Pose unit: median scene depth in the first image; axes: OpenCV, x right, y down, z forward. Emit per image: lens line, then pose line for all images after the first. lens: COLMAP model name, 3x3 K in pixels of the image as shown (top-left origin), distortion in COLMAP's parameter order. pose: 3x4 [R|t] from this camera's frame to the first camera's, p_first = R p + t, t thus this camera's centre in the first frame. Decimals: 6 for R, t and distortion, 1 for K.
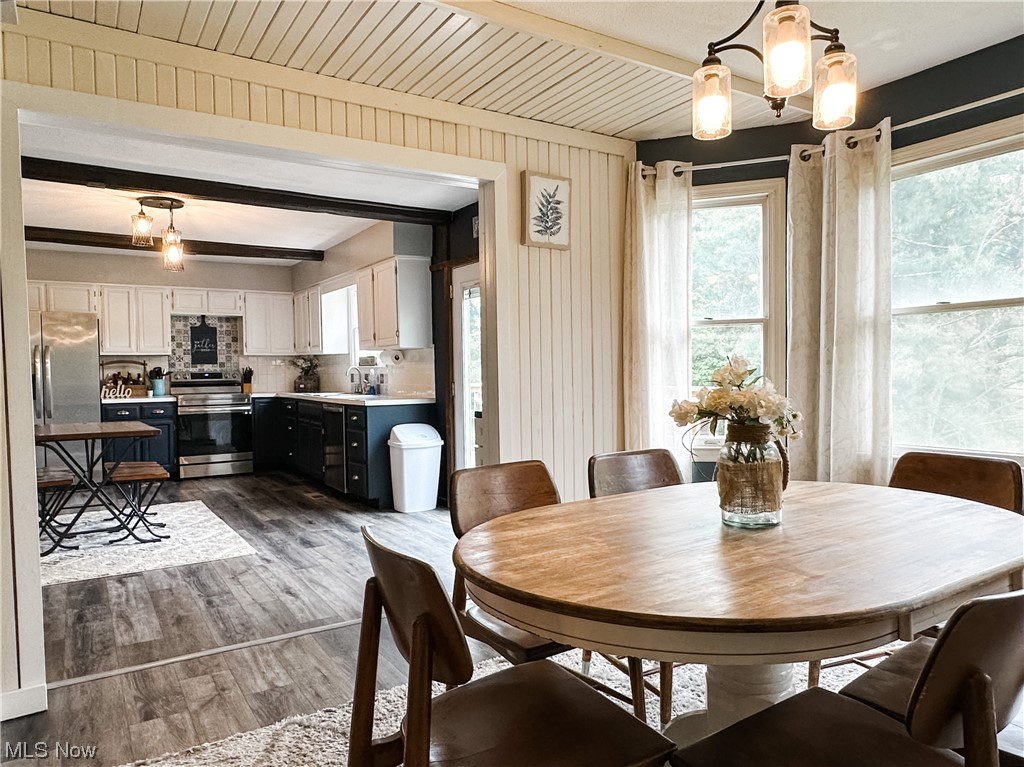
lens RADIAL K [[682.5, 0, 508.7], [0, 682.5, 394.5], [0, 0, 1]] dist [-0.000598, -0.000139]
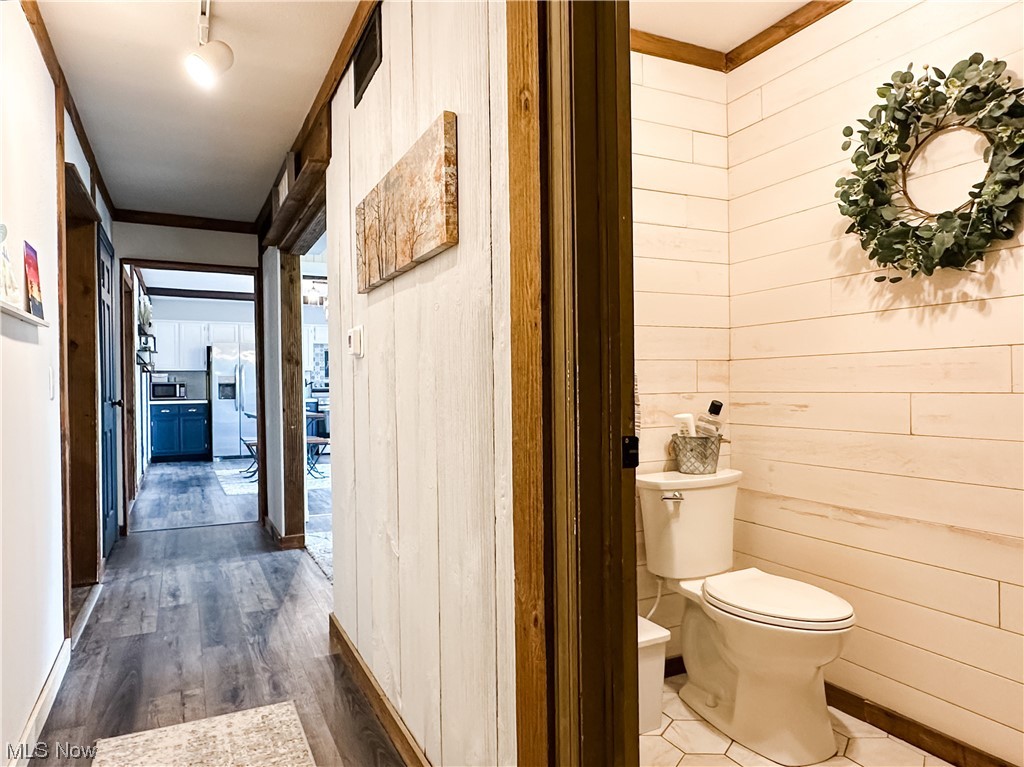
lens RADIAL K [[682.5, 0, 508.7], [0, 682.5, 394.5], [0, 0, 1]] dist [-0.000598, -0.000139]
pose [[0.992947, 0.005210, -0.118443, 0.099298], [-0.007682, 0.999762, -0.020424, 0.020557], [0.118309, 0.021190, 0.992751, -0.412120]]
